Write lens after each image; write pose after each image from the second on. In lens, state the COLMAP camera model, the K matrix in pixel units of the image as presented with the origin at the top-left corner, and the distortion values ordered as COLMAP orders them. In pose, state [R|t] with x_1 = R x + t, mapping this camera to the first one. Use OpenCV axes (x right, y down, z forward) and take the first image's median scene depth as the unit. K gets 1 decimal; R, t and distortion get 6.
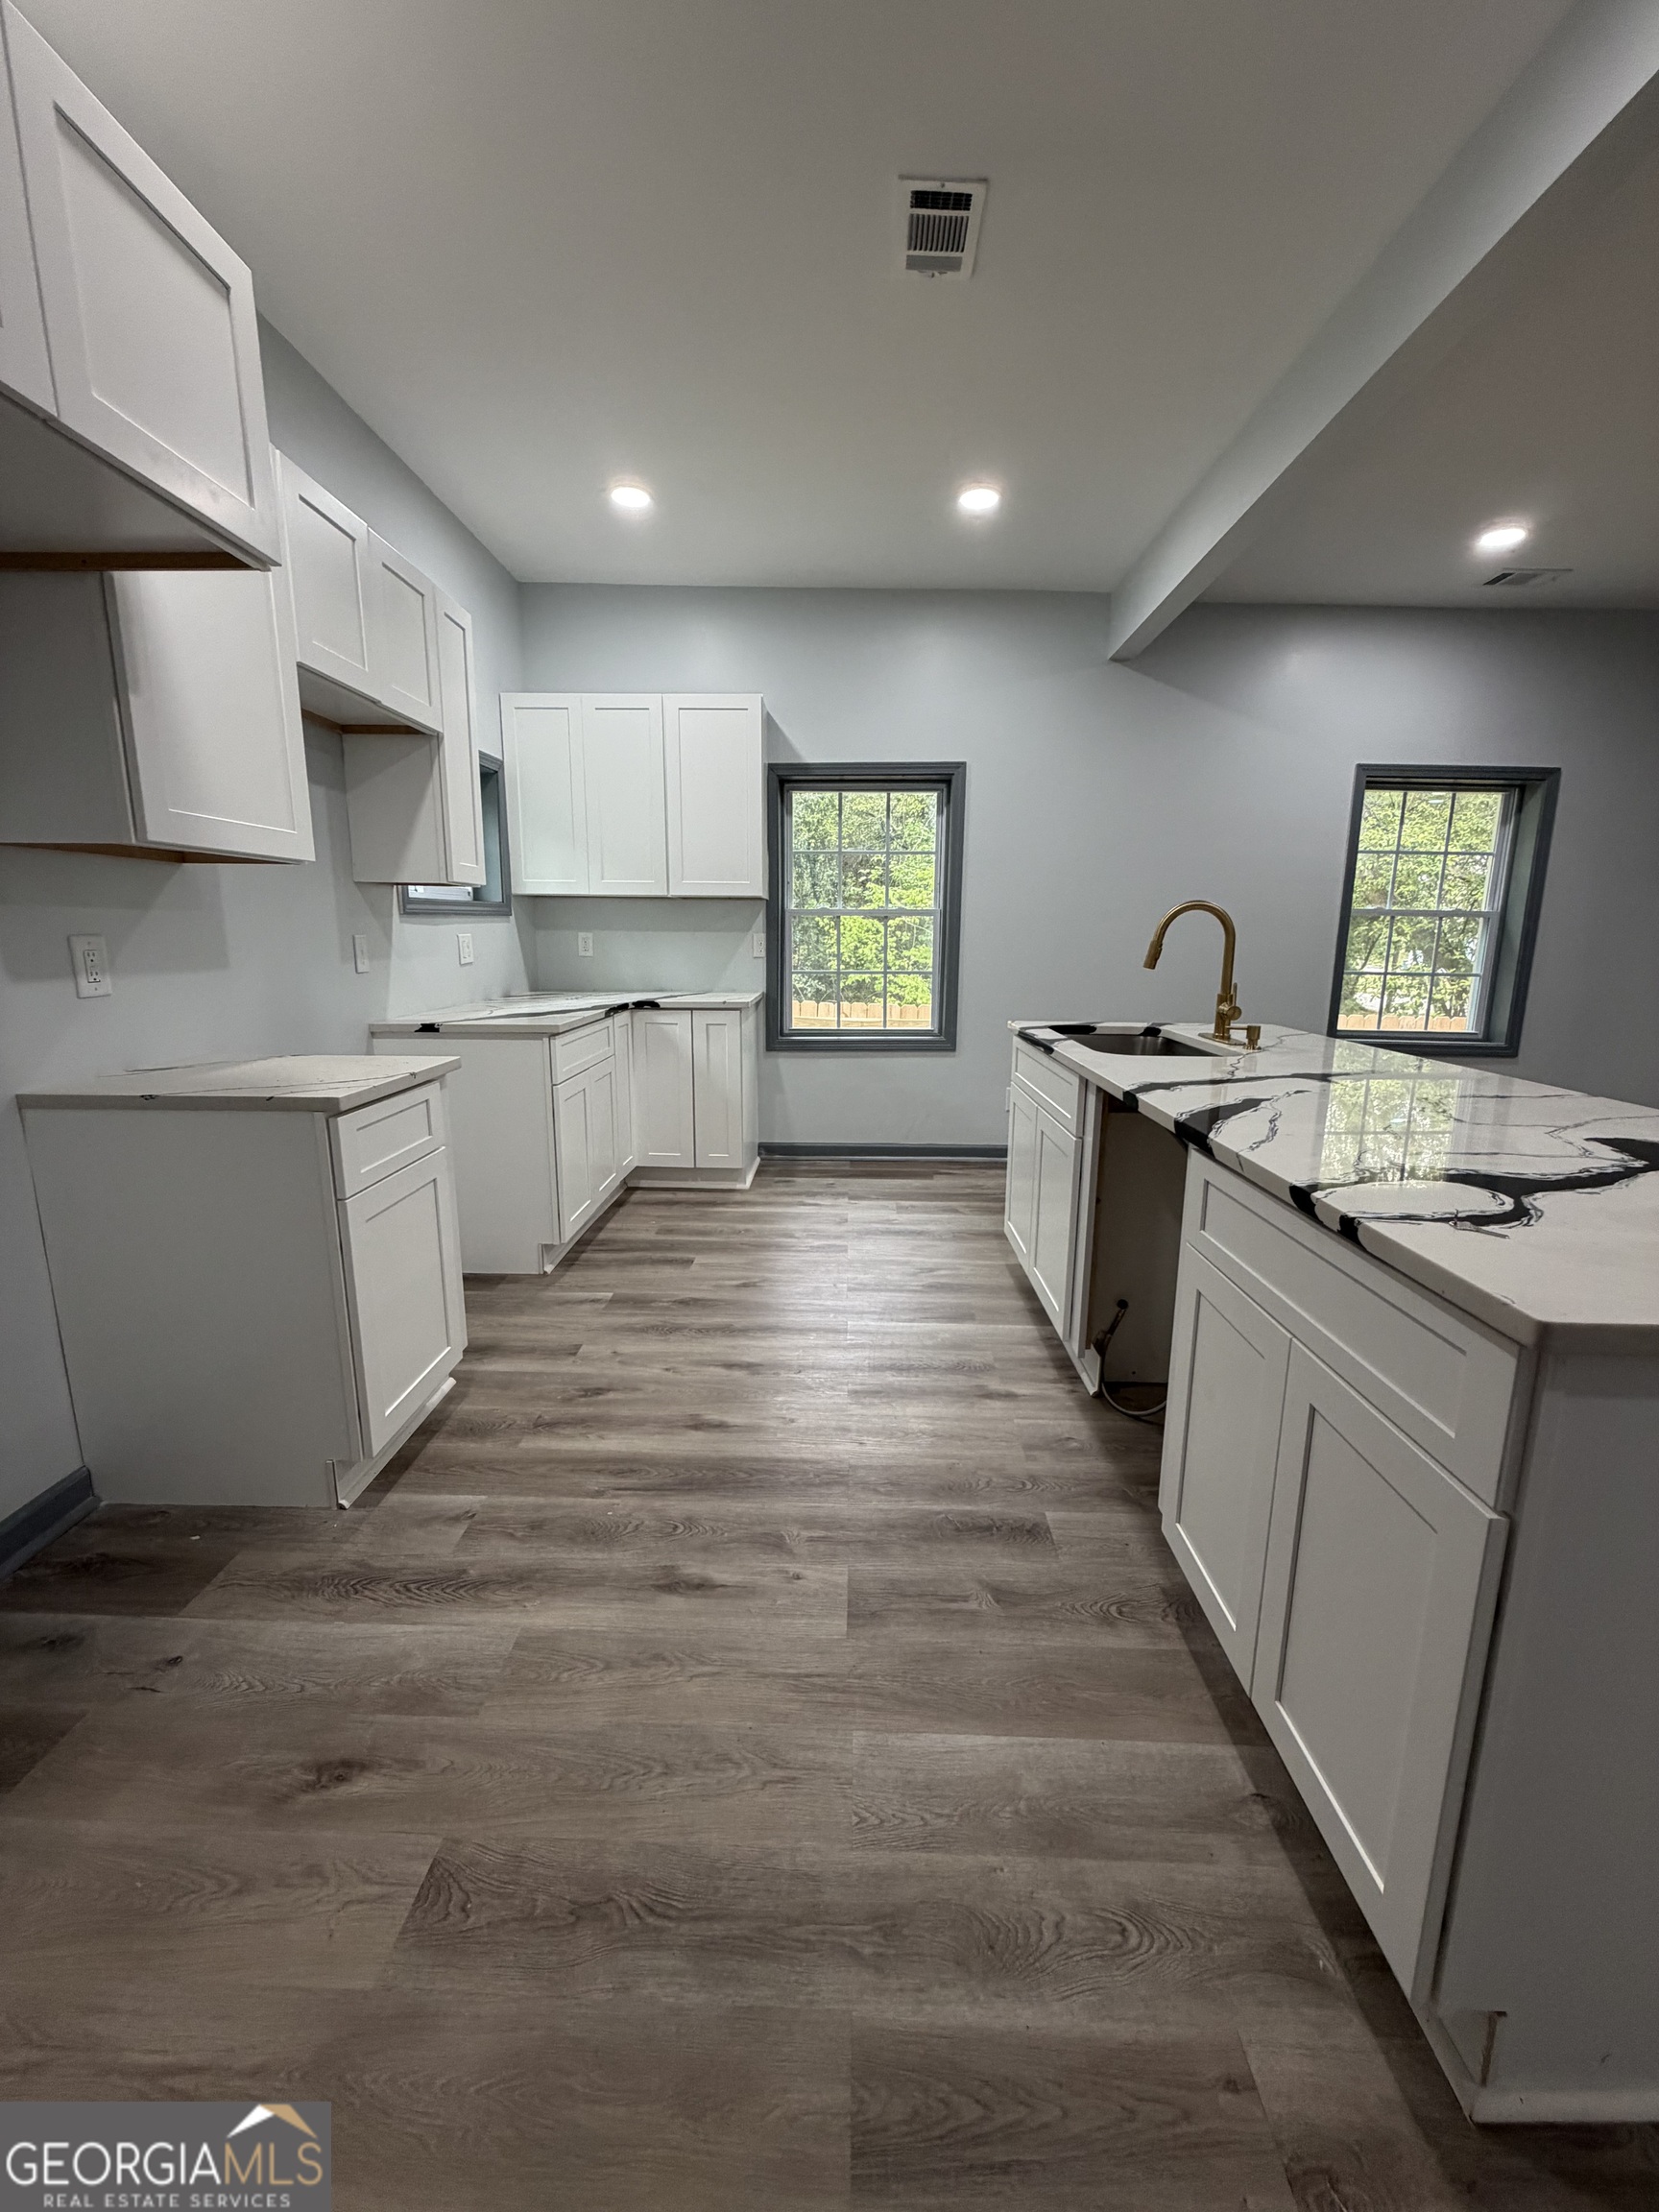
lens RADIAL K [[881.6, 0, 827.1], [0, 881.6, 1099.4], [0, 0, 1]] dist [0.000396, -0.000072]
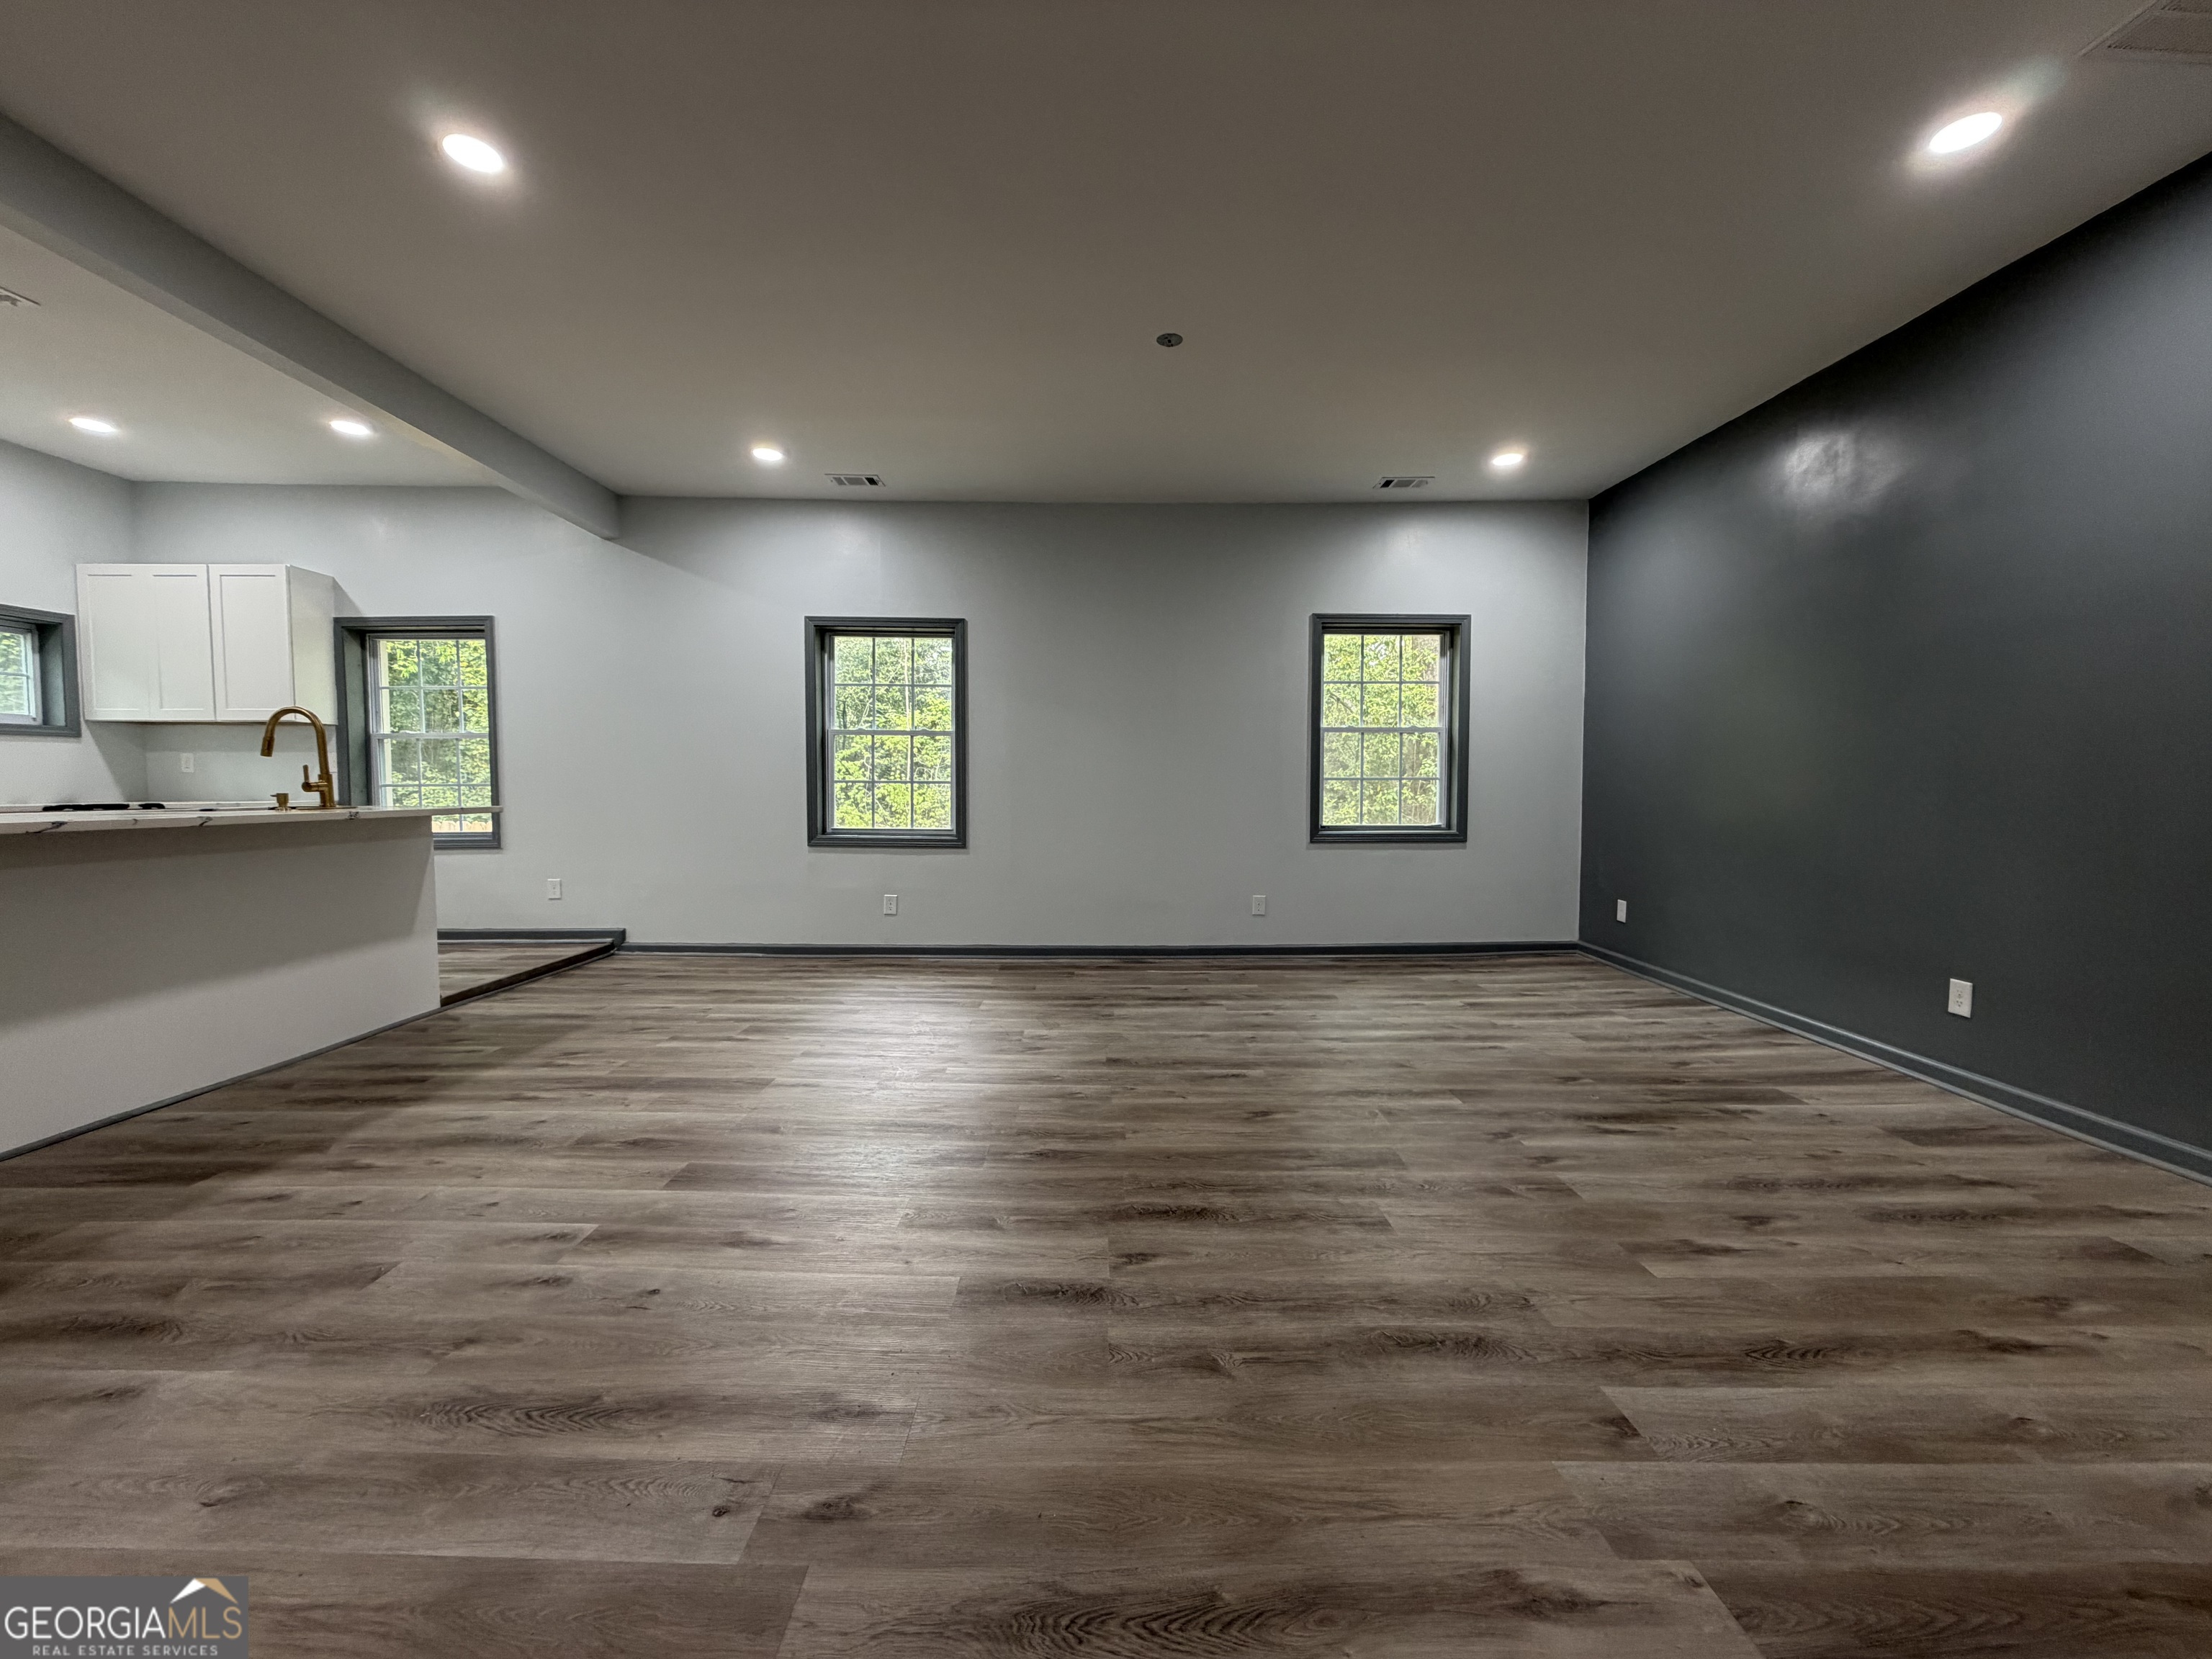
lens RADIAL K [[881.6, 0, 1101.3], [0, 881.6, 832.0], [0, 0, 1]] dist [0.000396, -0.000072]
pose [[0.999476, -0.009660, 0.030907, 2.229012], [0.013796, 0.990535, -0.136562, 0.234688], [-0.029296, 0.136917, 0.990149, -0.502681]]
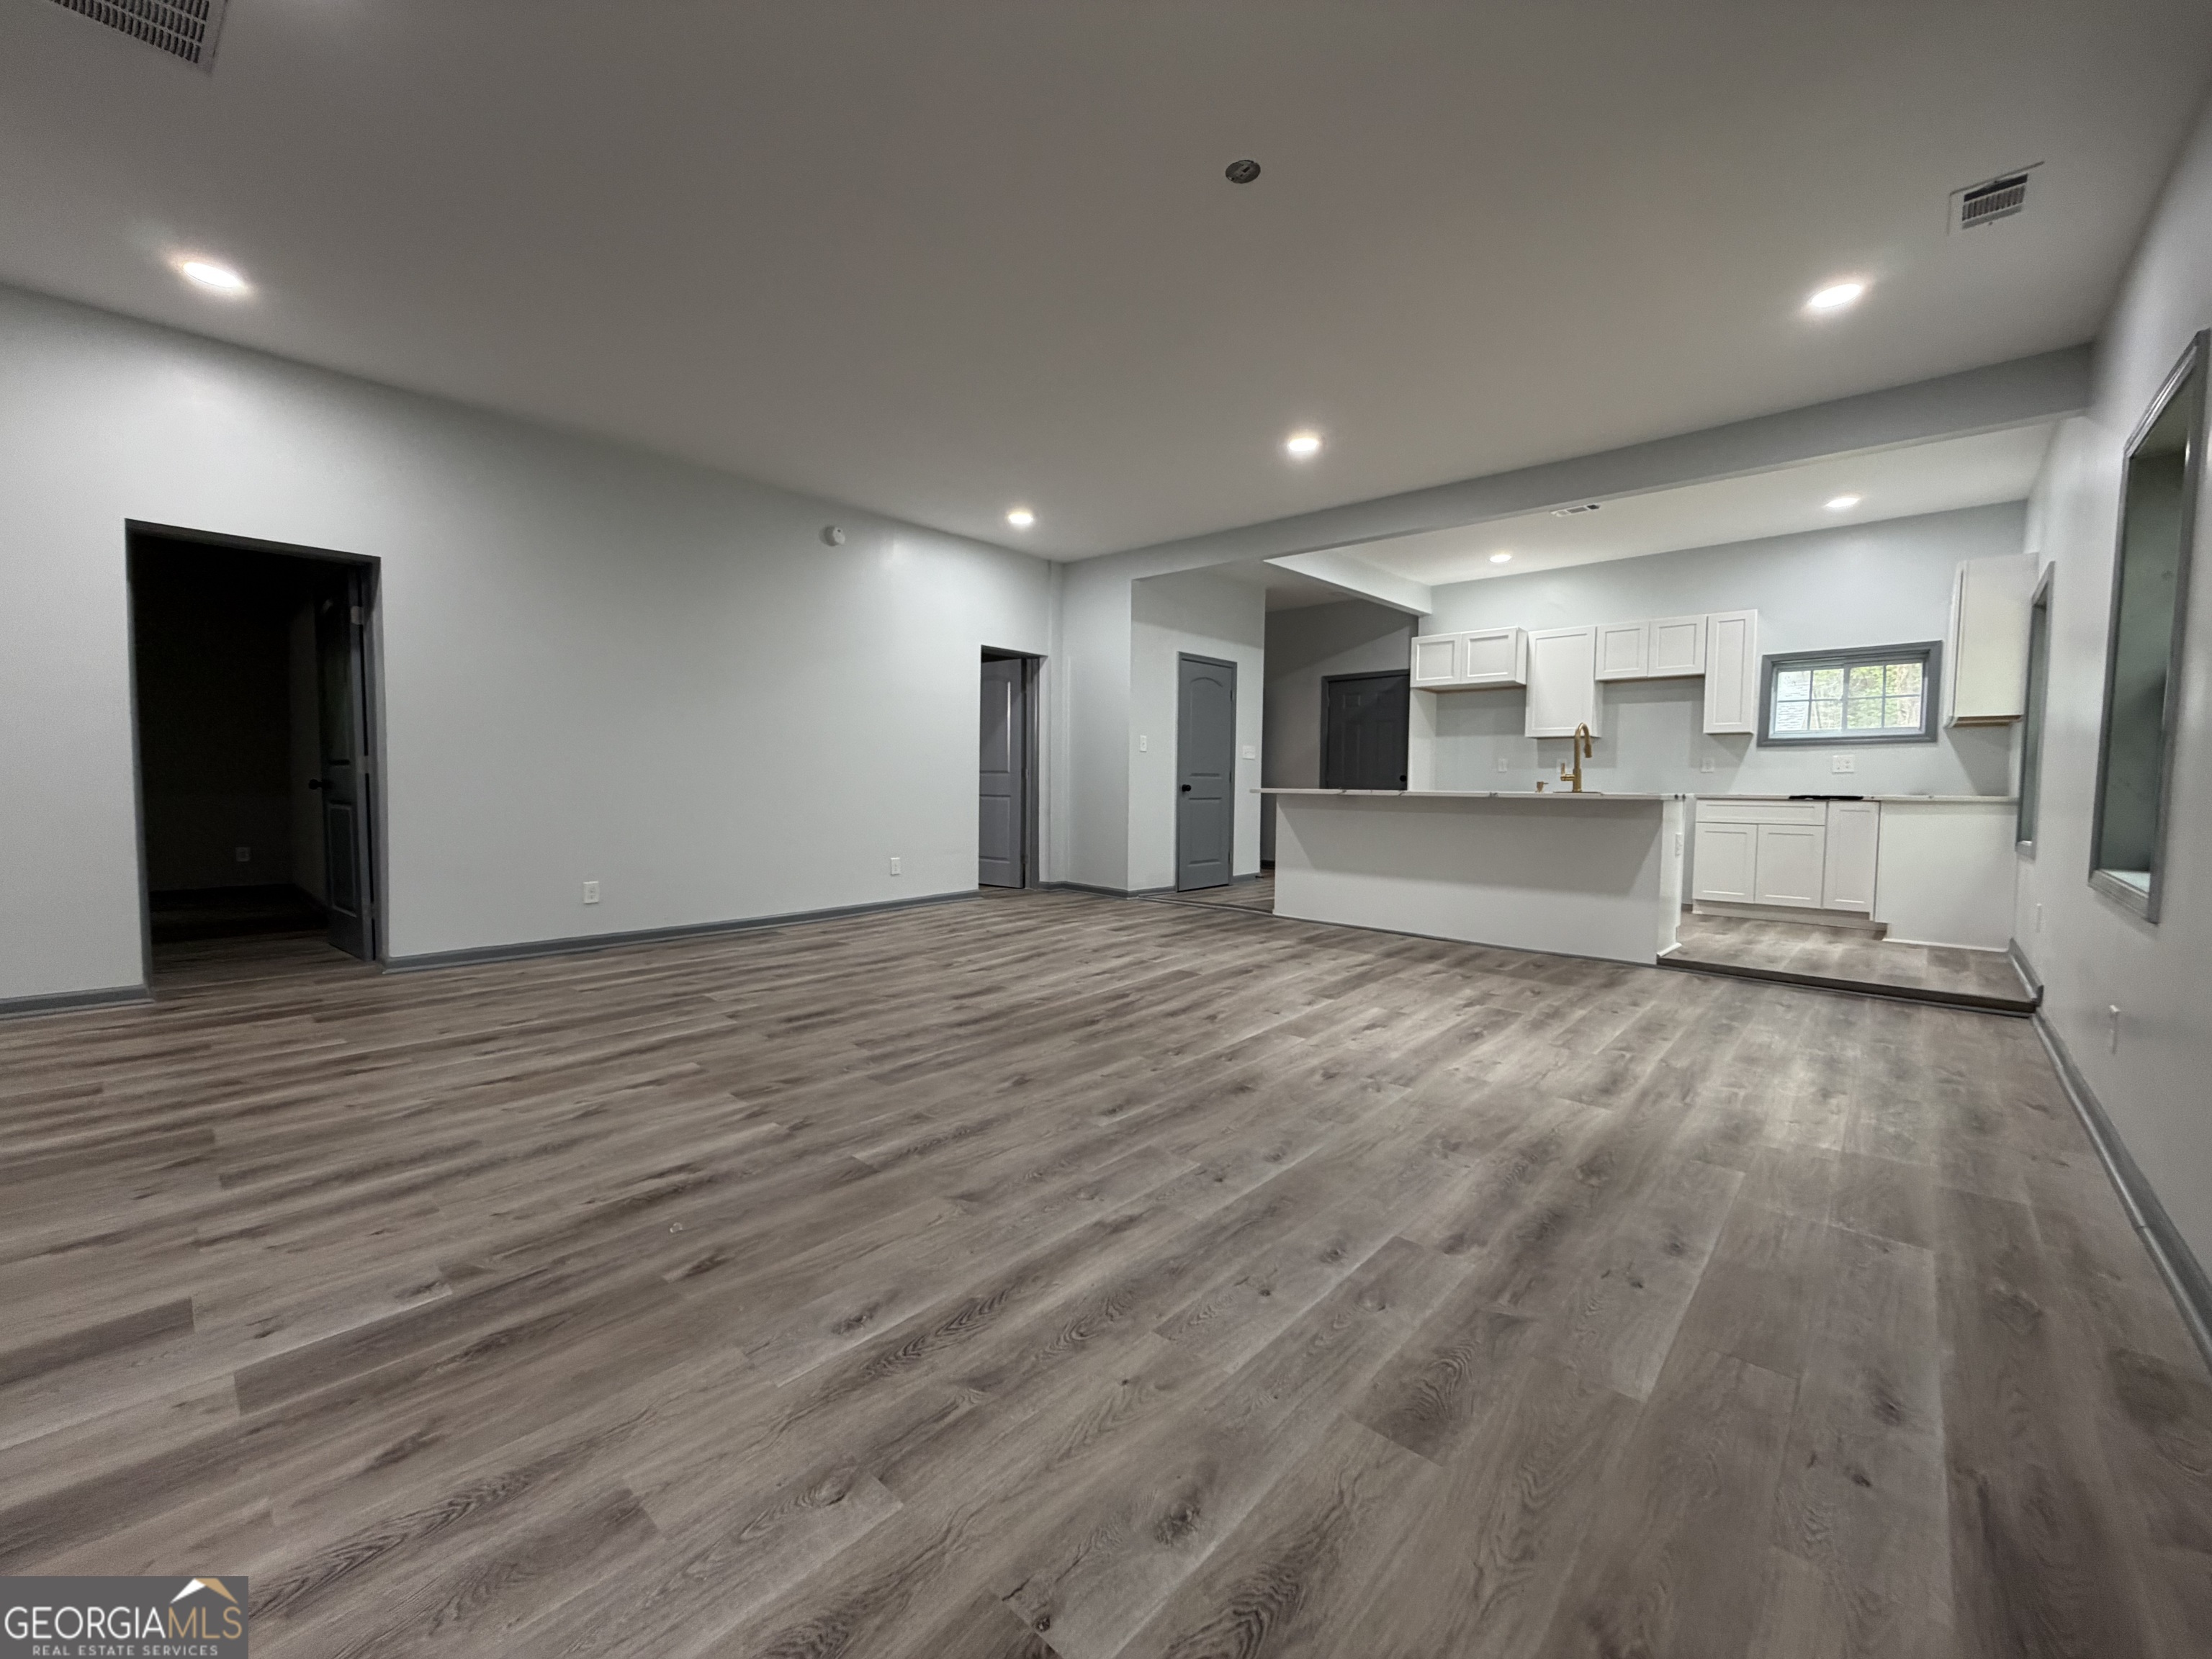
lens RADIAL K [[881.6, 0, 1101.3], [0, 881.6, 832.0], [0, 0, 1]] dist [0.000396, -0.000072]
pose [[-0.658876, 0.025468, -0.751820, 3.633685], [-0.156942, 0.972780, 0.170493, -0.211378], [0.735698, 0.230326, -0.636945, 2.089539]]
